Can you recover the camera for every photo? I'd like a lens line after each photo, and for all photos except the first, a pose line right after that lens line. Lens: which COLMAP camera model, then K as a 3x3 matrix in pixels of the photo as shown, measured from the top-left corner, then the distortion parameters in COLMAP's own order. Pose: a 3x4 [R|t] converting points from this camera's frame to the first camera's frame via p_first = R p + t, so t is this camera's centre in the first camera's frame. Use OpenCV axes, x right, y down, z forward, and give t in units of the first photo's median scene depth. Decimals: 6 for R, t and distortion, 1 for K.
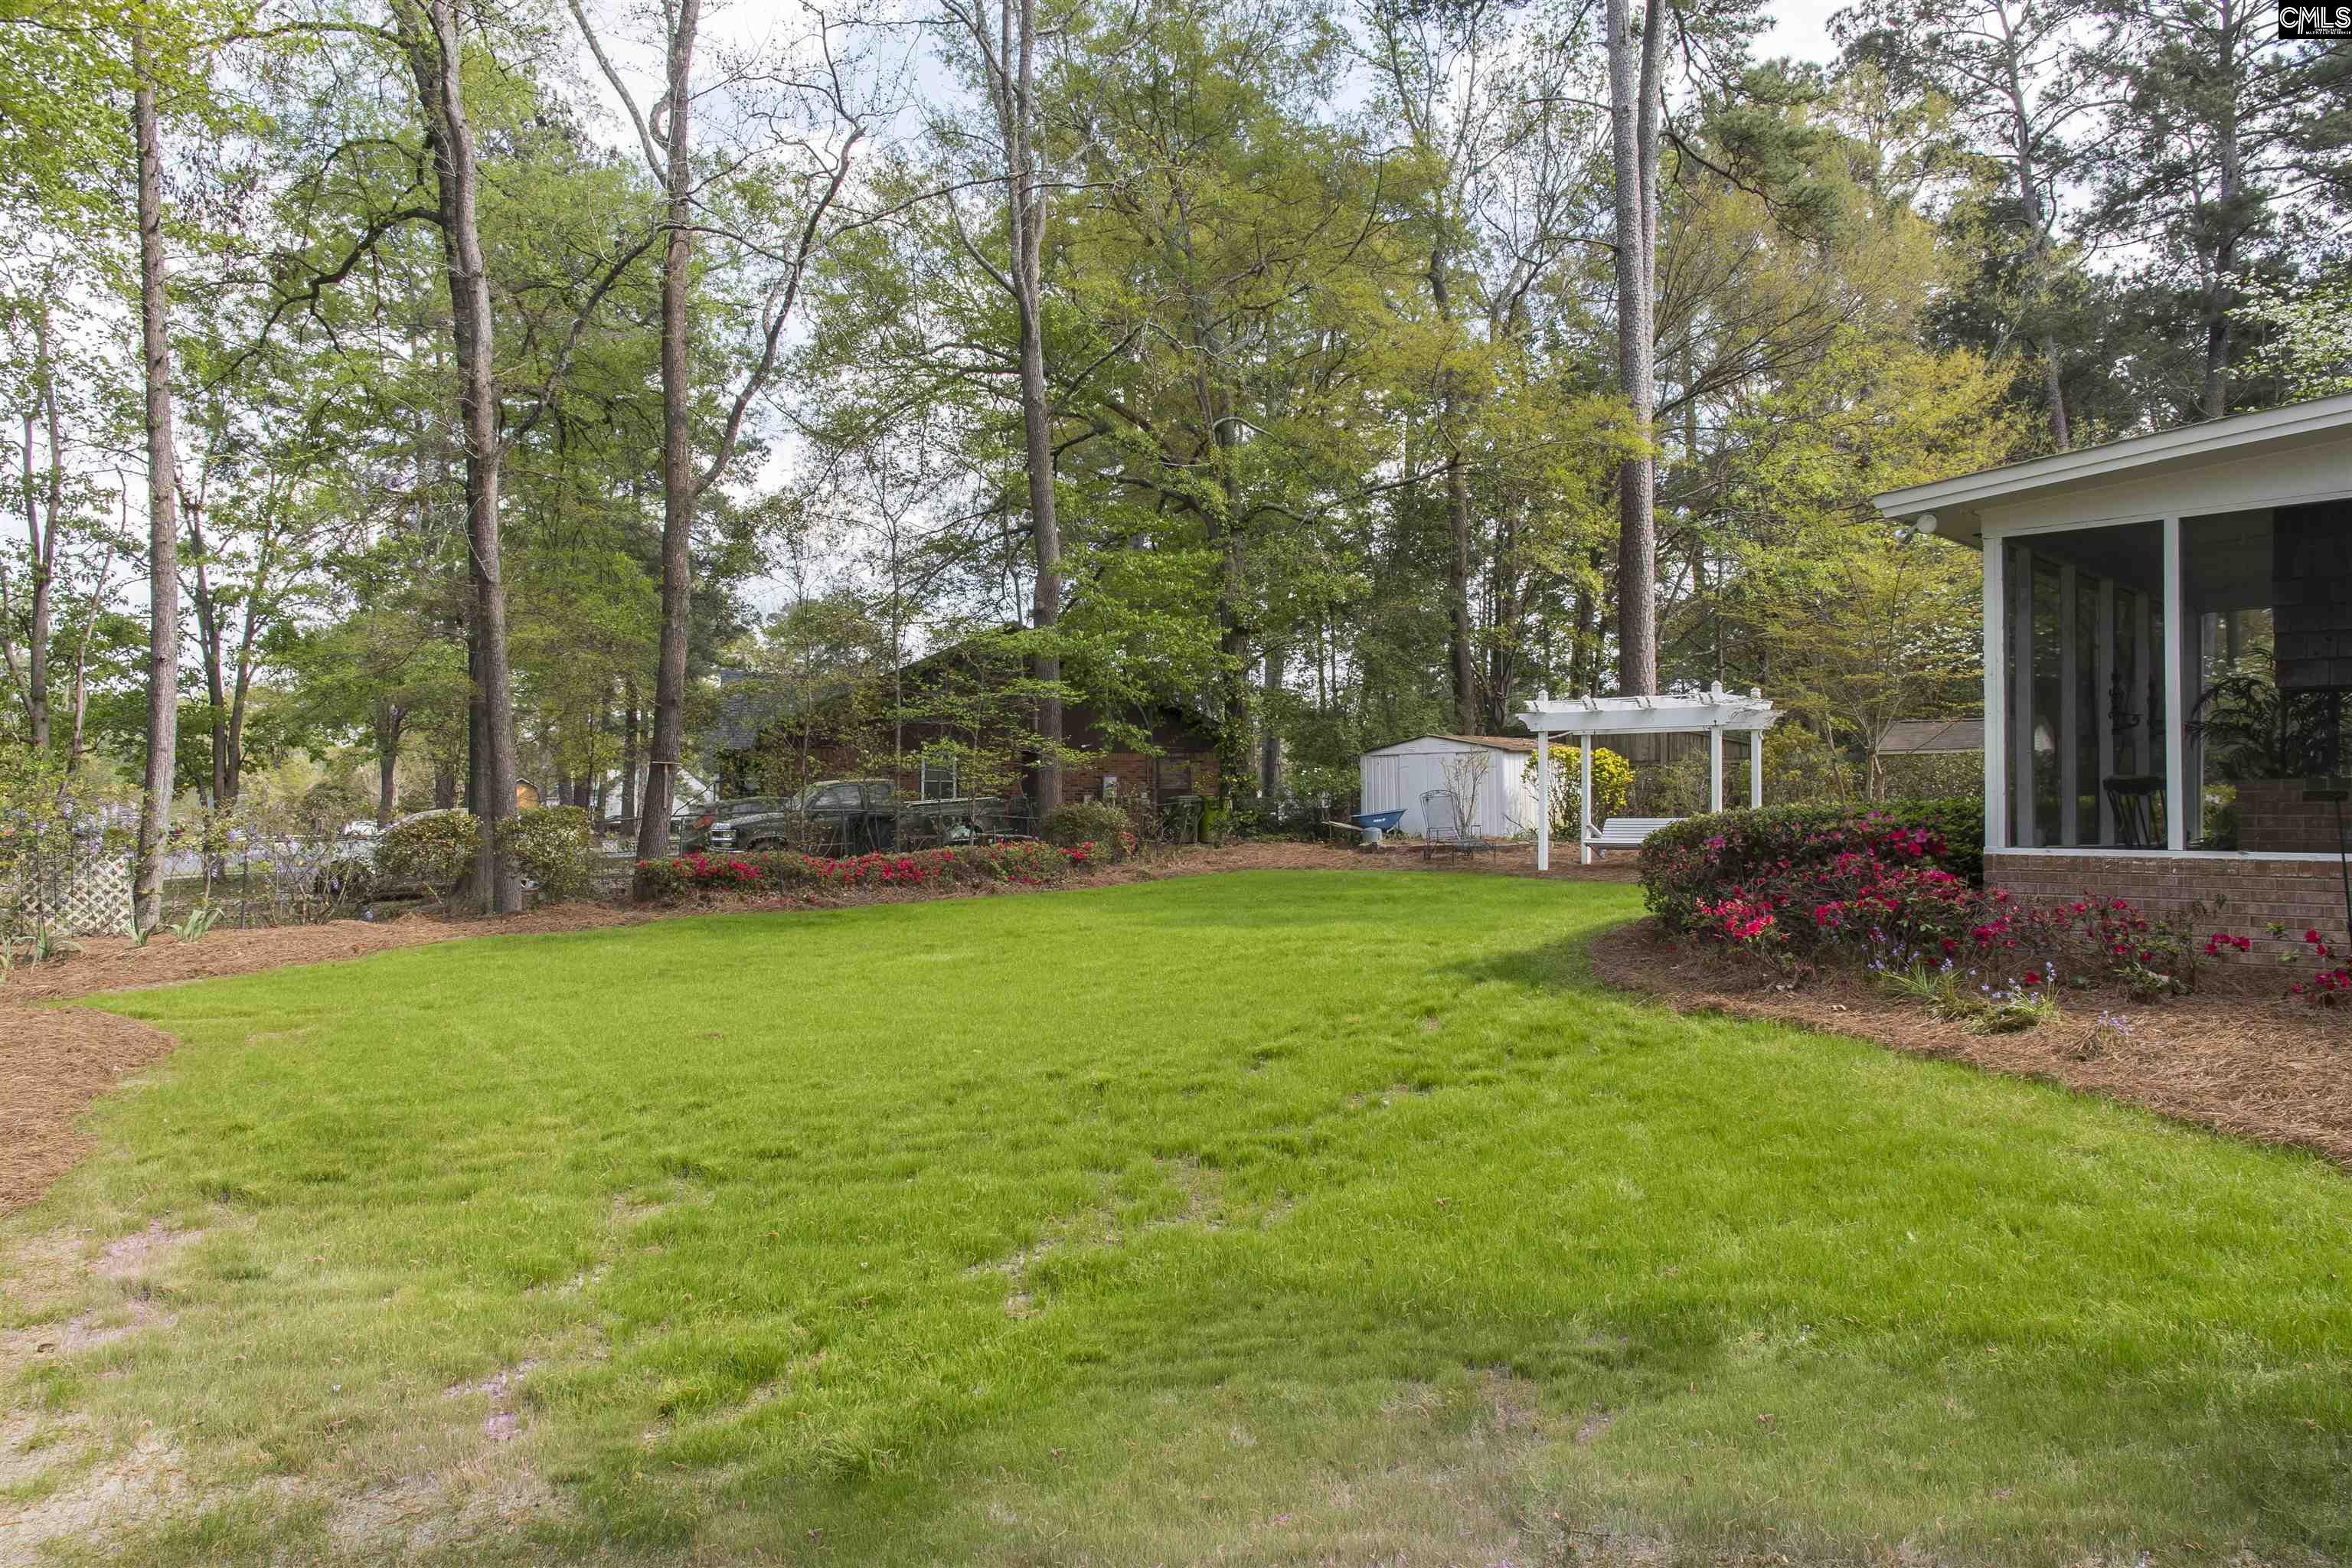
lens RADIAL K [[1604.3, 0, 1167.4], [0, 1604.3, 791.0], [0, 0, 1]] dist [0.016853, -0.000860]
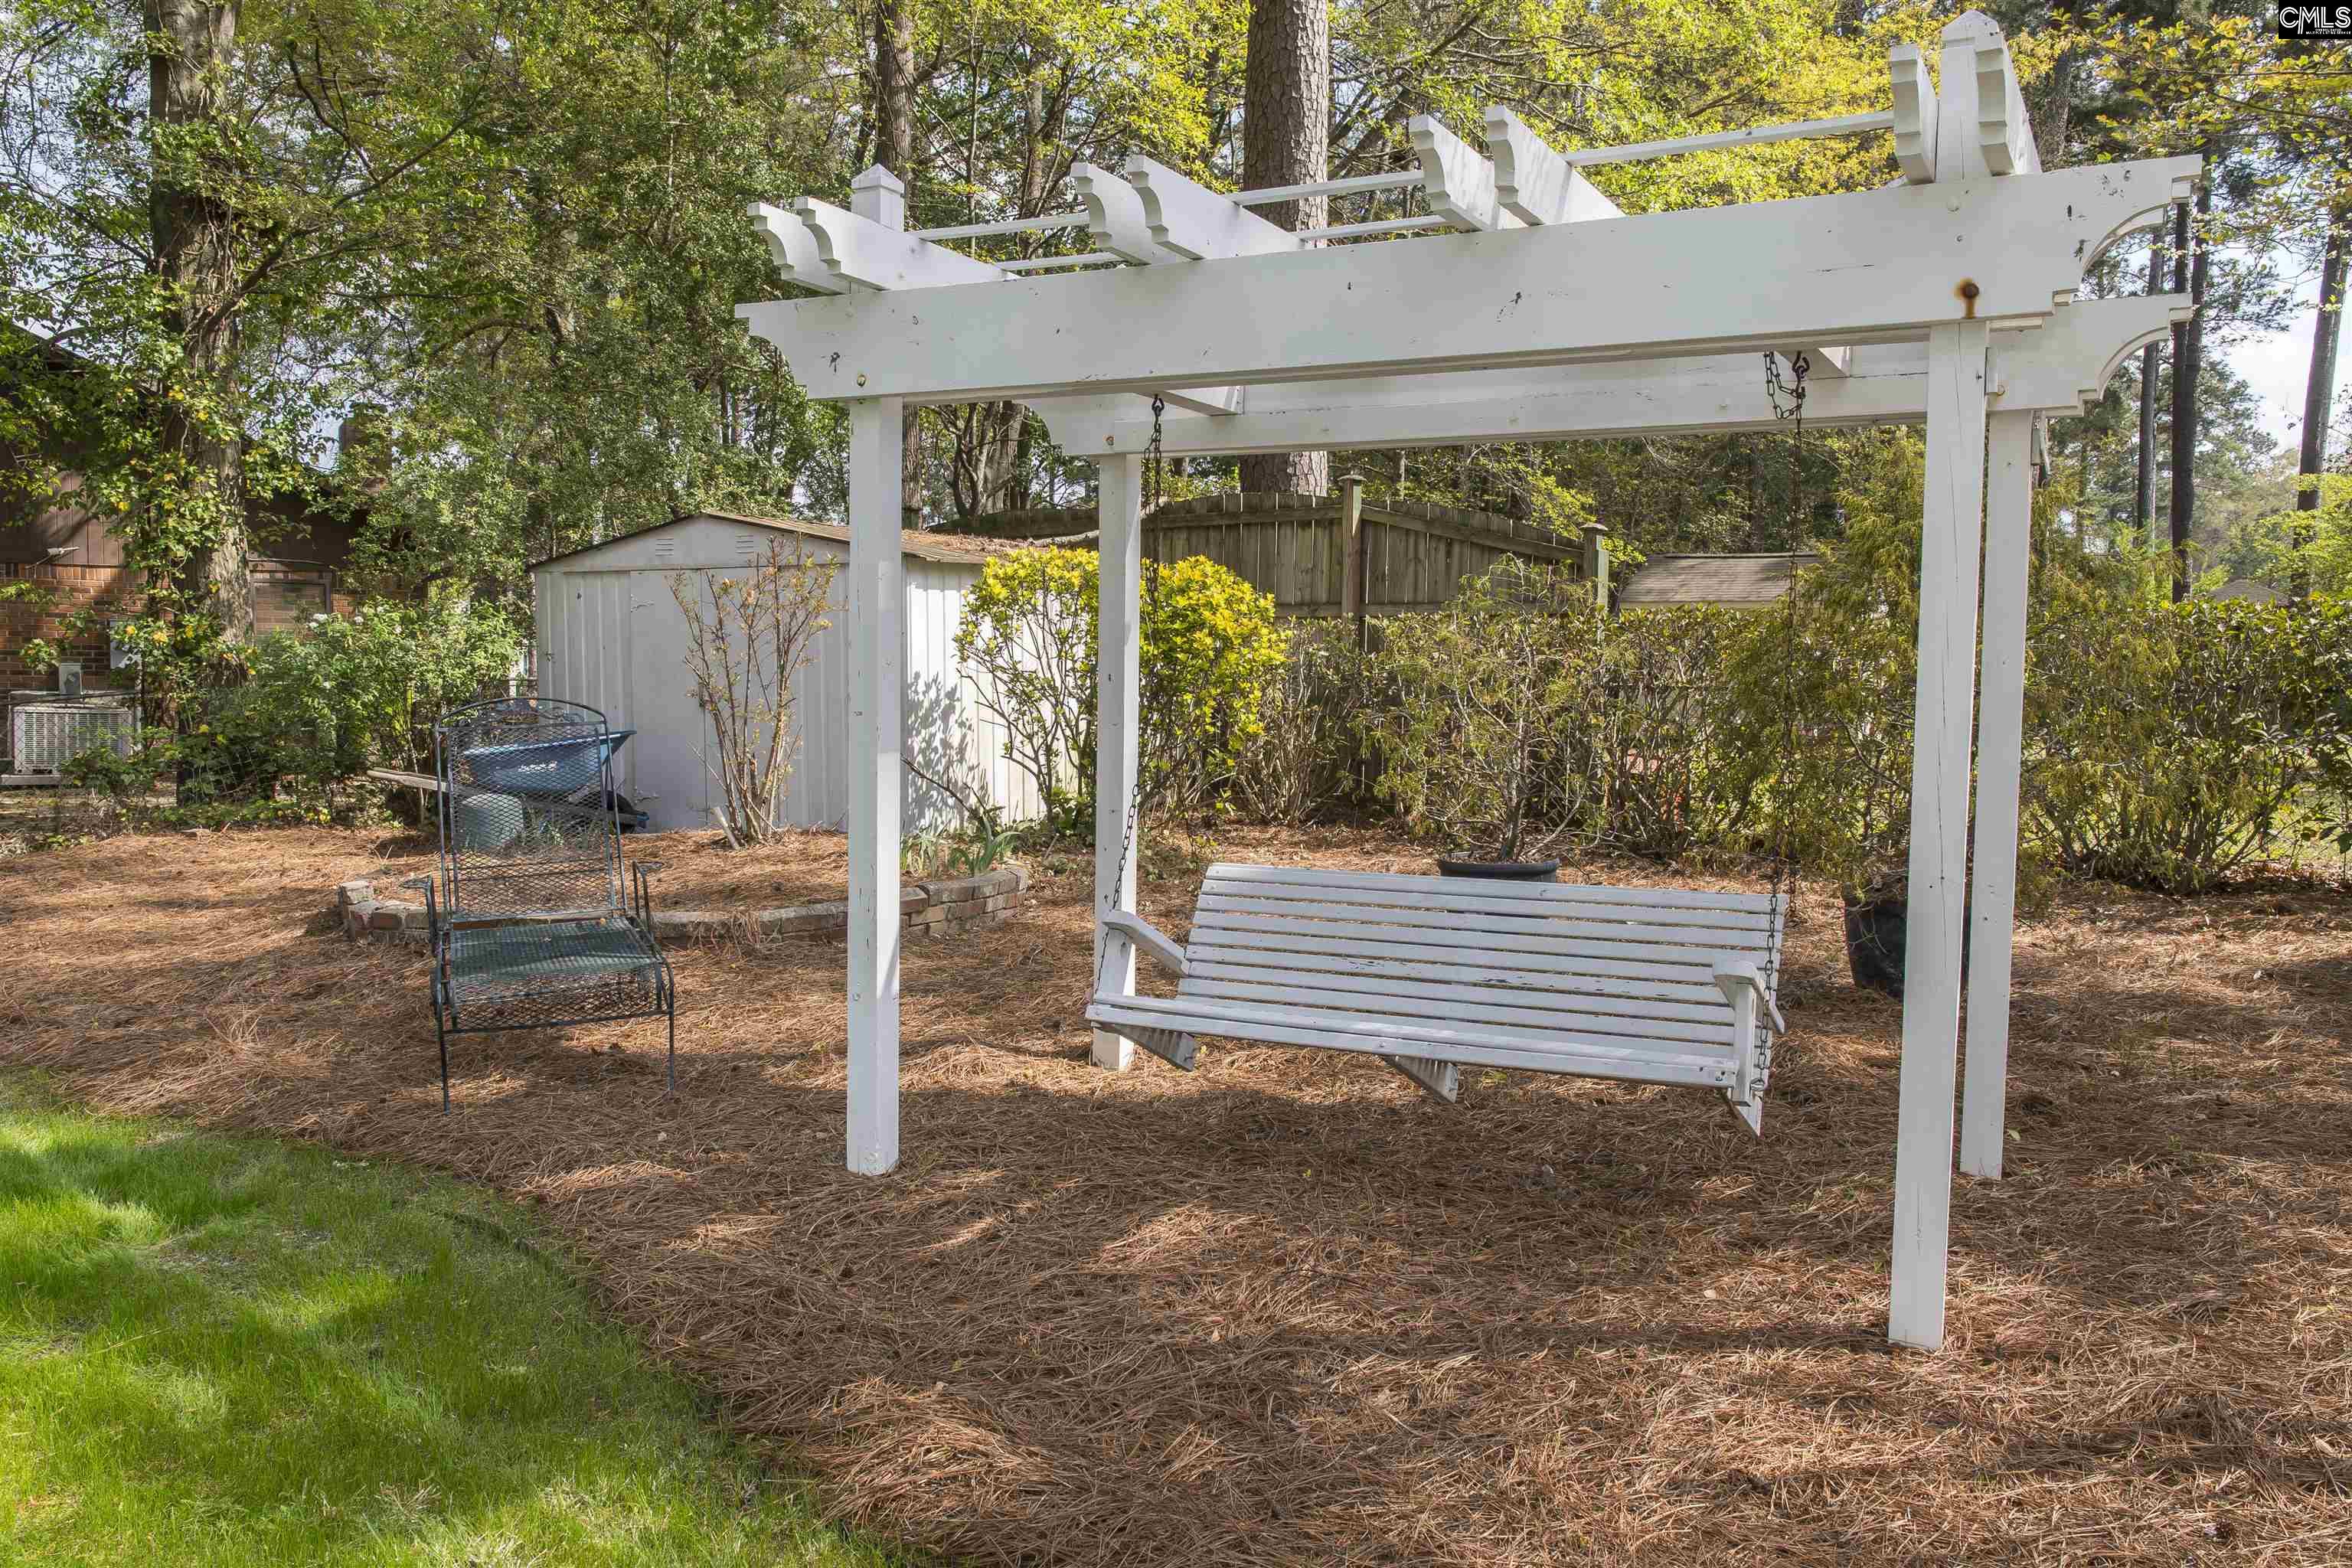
lens RADIAL K [[1816.7, 0, 1168.0], [0, 1816.7, 791.4], [0, 0, 1]] dist [-0.030464, 0.038570]
pose [[0.964223, -0.002804, 0.265079, 0.188911], [-0.018415, 0.996820, 0.077530, -0.009321], [-0.264453, -0.079637, 0.961105, 0.709805]]
